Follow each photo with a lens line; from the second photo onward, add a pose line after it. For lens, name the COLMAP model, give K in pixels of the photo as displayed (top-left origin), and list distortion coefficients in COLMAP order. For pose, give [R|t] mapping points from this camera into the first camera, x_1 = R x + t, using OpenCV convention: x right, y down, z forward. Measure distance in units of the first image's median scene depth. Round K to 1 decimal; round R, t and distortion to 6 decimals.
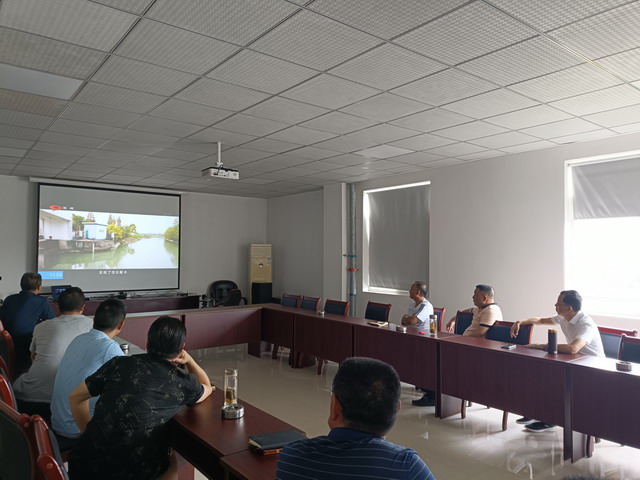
lens RADIAL K [[481.6, 0, 319.3], [0, 481.6, 237.2], [0, 0, 1]] dist [0.007654, -0.025791]
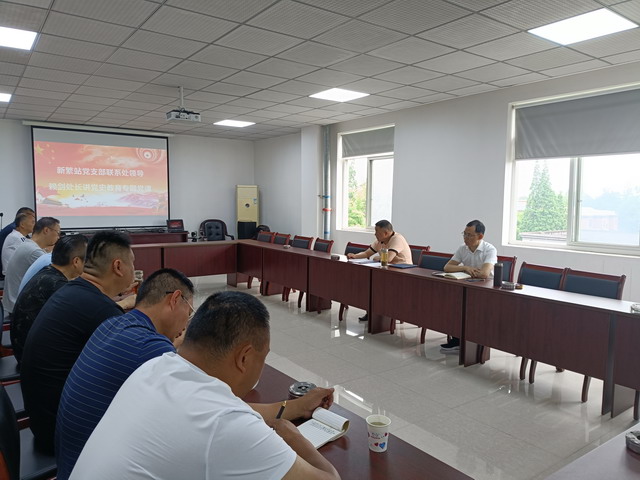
lens RADIAL K [[481.6, 0, 323.4], [0, 481.6, 243.5], [0, 0, 1]] dist [0.007654, -0.025791]
pose [[0.999458, 0.006320, -0.032295, 0.101637], [-0.002139, 0.991787, 0.127881, 0.008093], [0.032838, -0.127743, 0.991264, -0.069233]]
